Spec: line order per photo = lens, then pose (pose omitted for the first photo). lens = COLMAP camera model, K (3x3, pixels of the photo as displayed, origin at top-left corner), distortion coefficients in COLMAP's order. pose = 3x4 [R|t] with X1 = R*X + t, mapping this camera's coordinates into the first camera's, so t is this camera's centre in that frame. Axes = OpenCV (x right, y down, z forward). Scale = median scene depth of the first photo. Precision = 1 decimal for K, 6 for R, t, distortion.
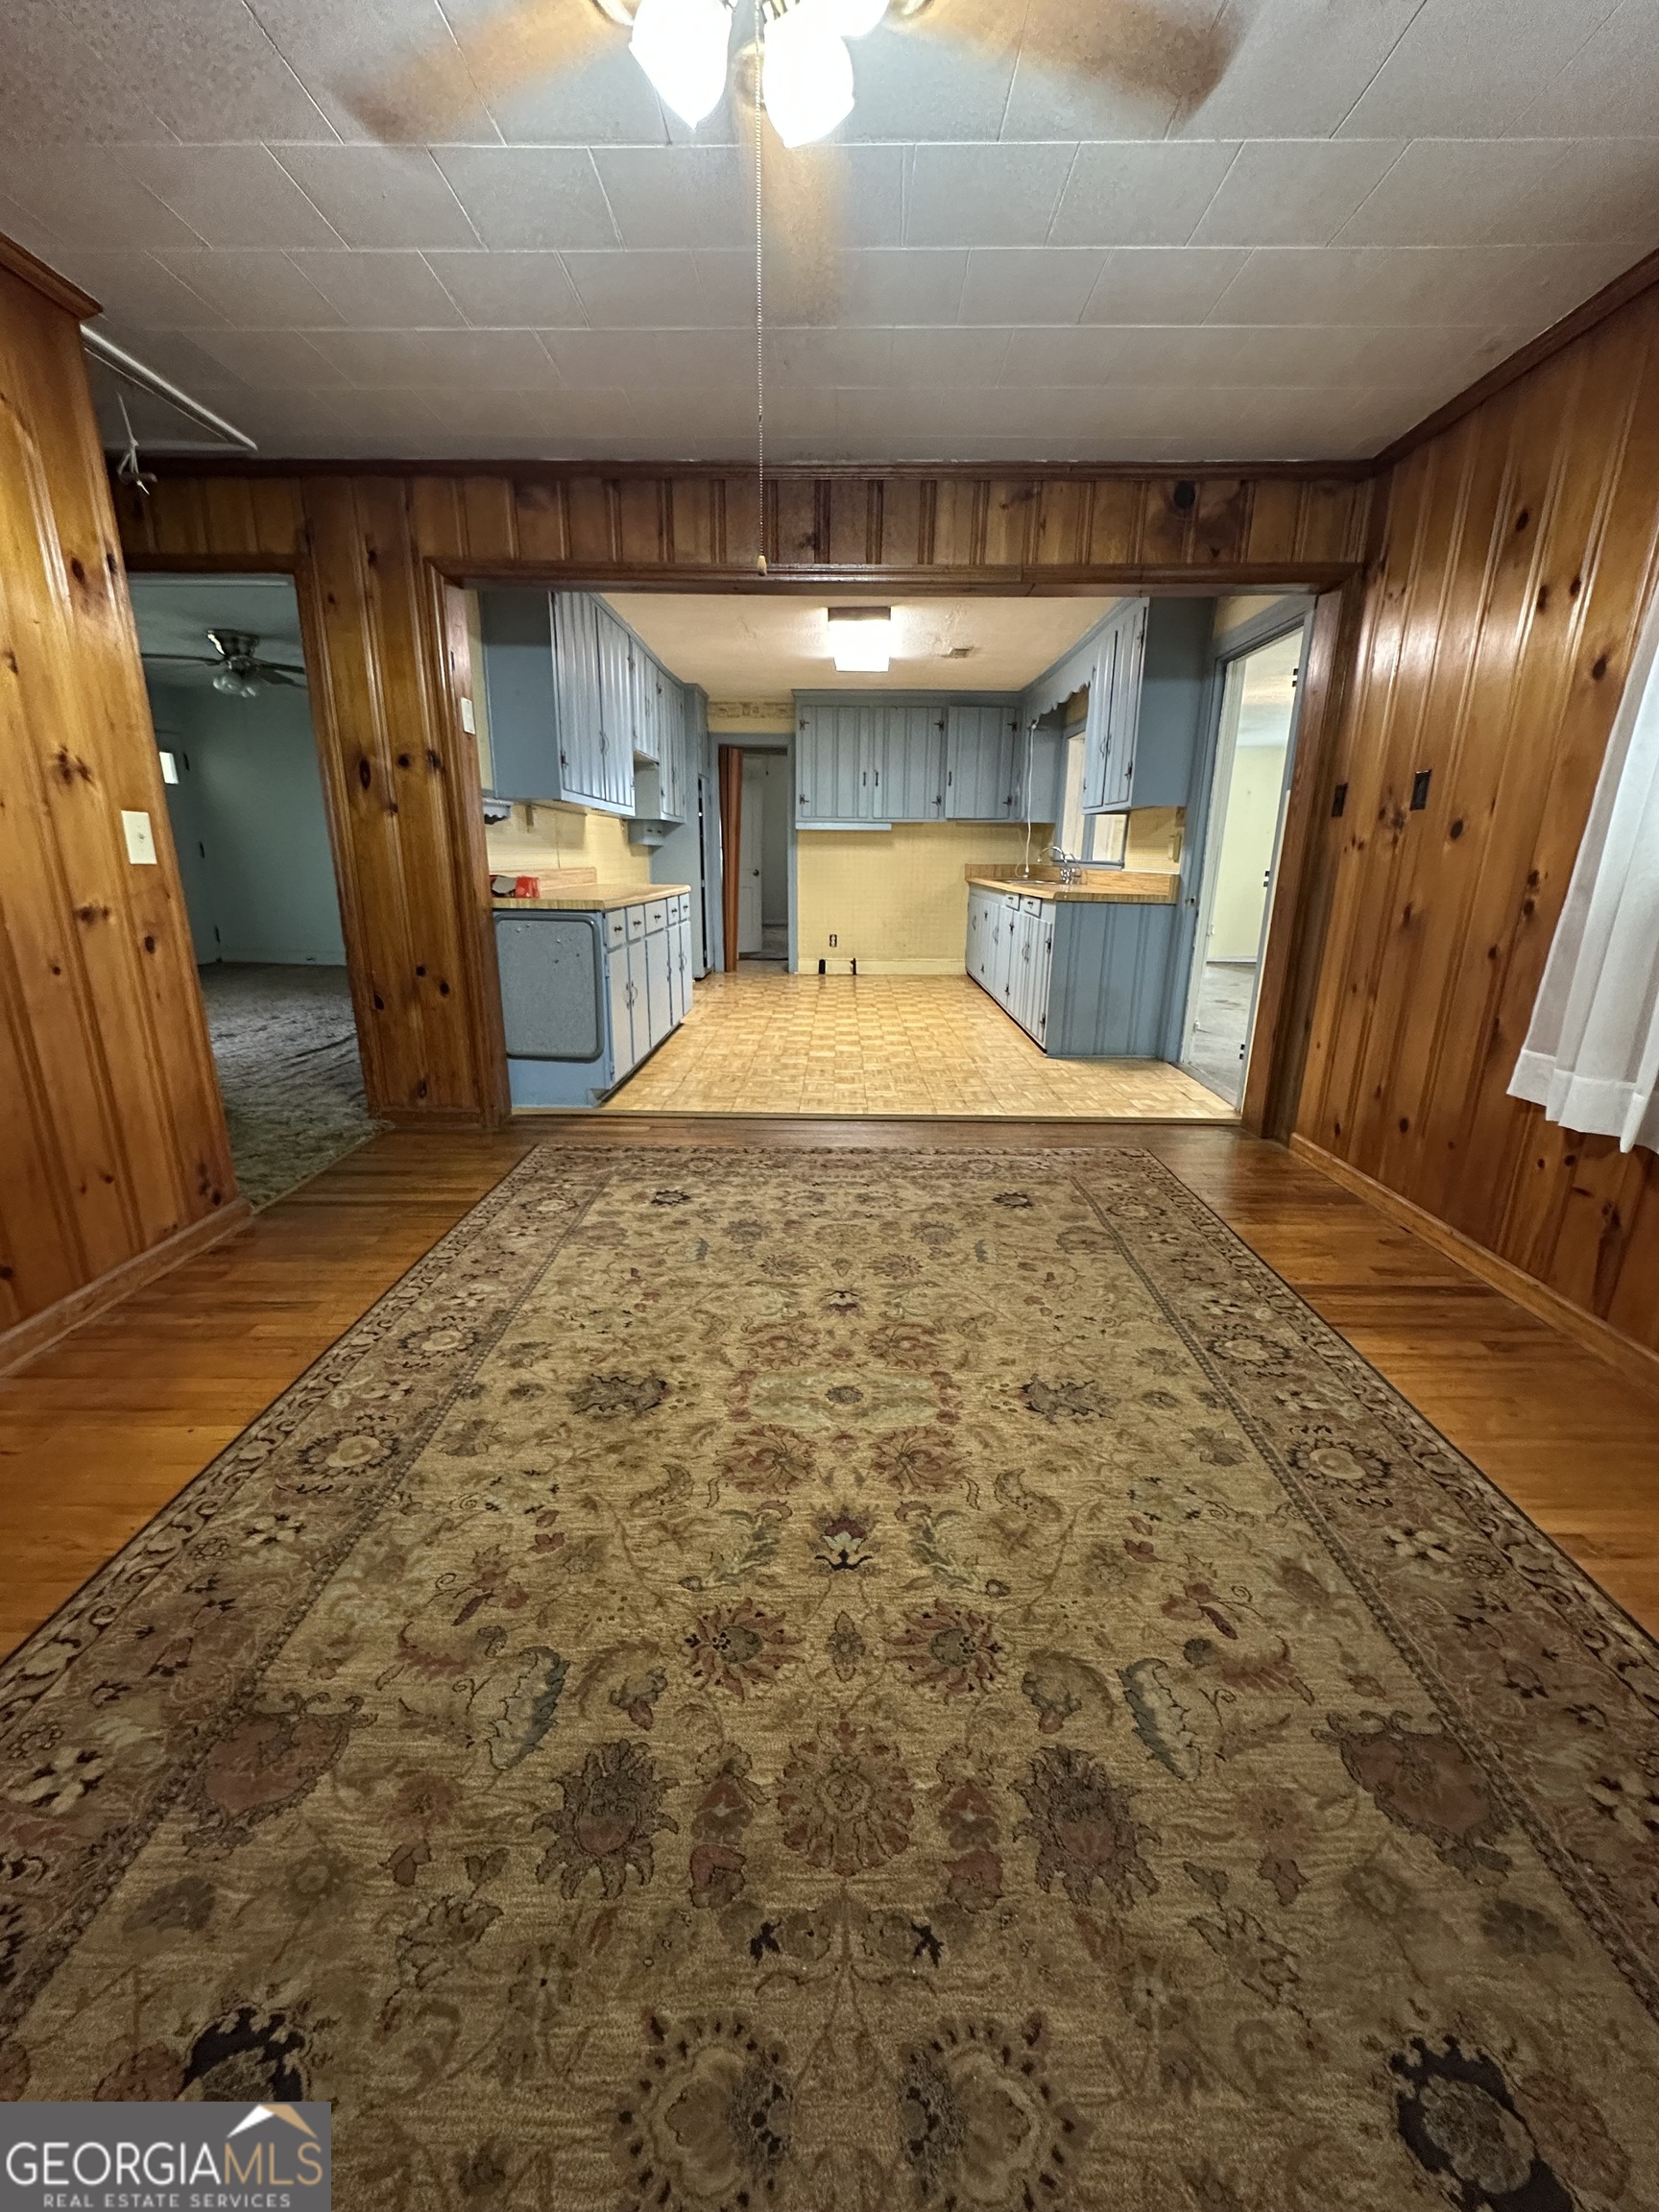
lens RADIAL K [[884.6, 0, 830.0], [0, 884.6, 1108.5], [0, 0, 1]] dist [-0.006606, 0.000818]
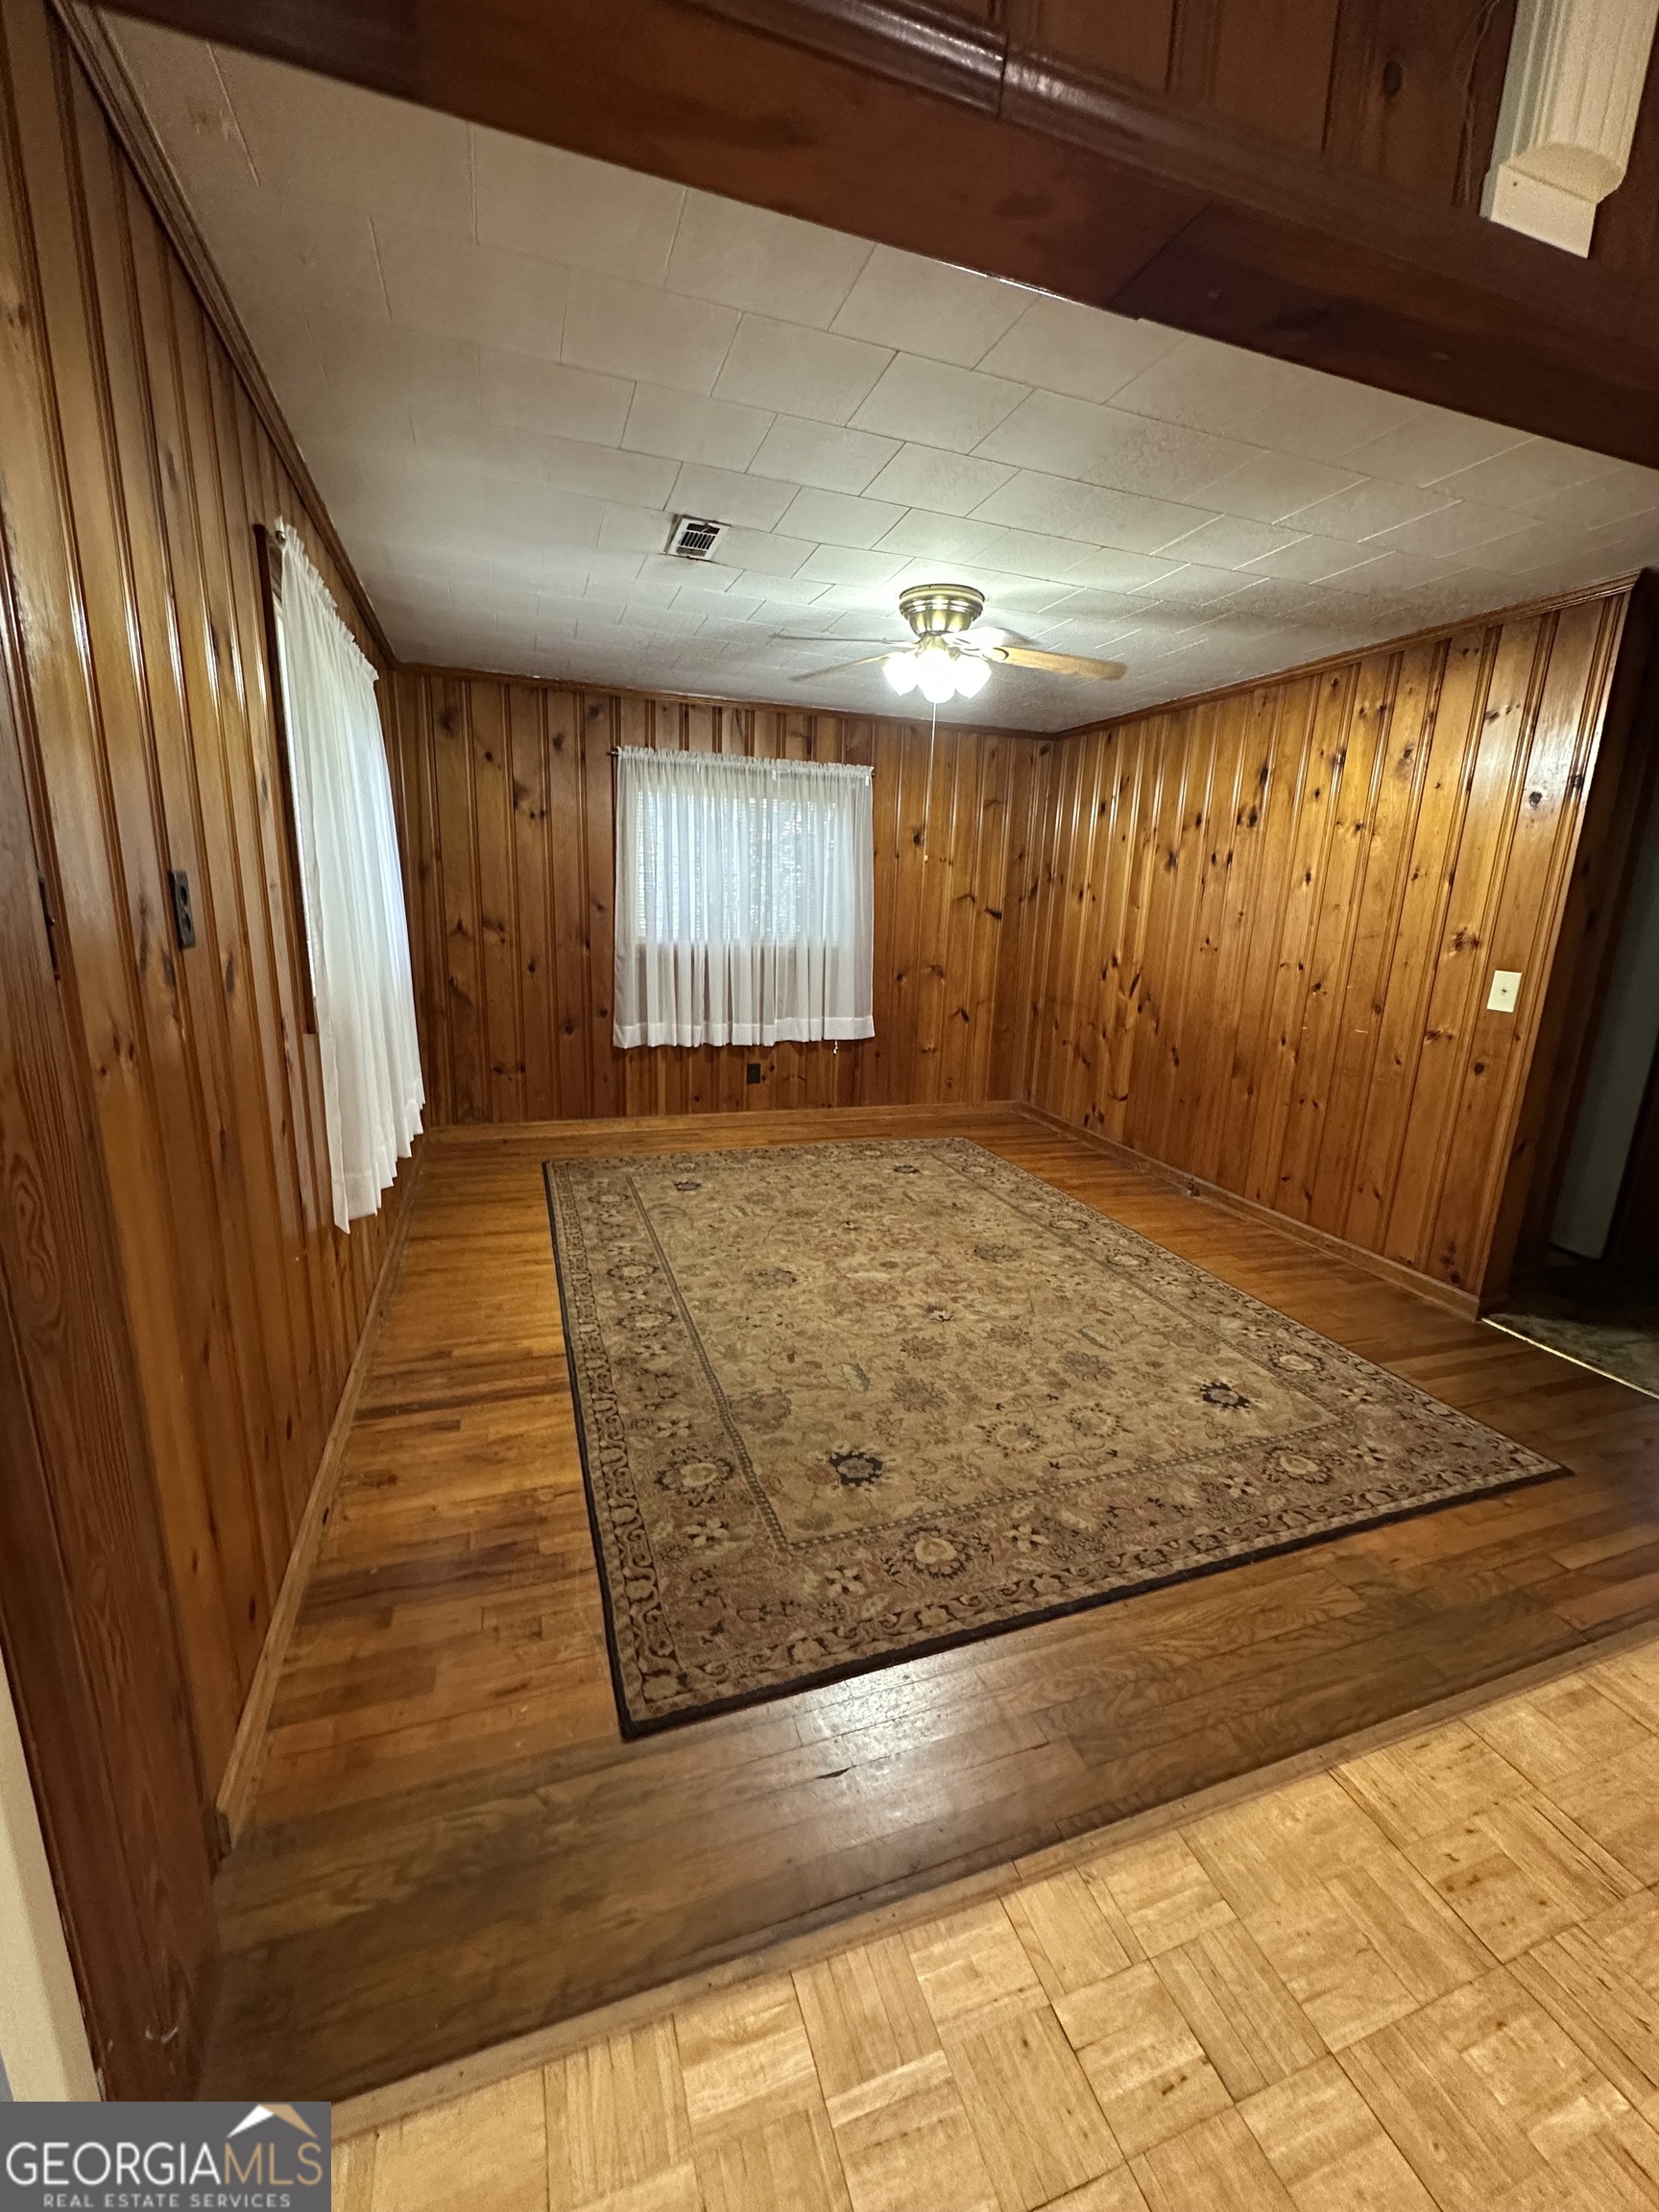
lens RADIAL K [[884.6, 0, 824.9], [0, 884.6, 1107.3], [0, 0, 1]] dist [-0.006606, 0.000818]
pose [[-0.938592, 0.038331, -0.342894, 0.473746], [-0.138029, 0.869106, 0.474976, -0.504881], [0.316217, 0.493138, -0.810445, 1.442106]]
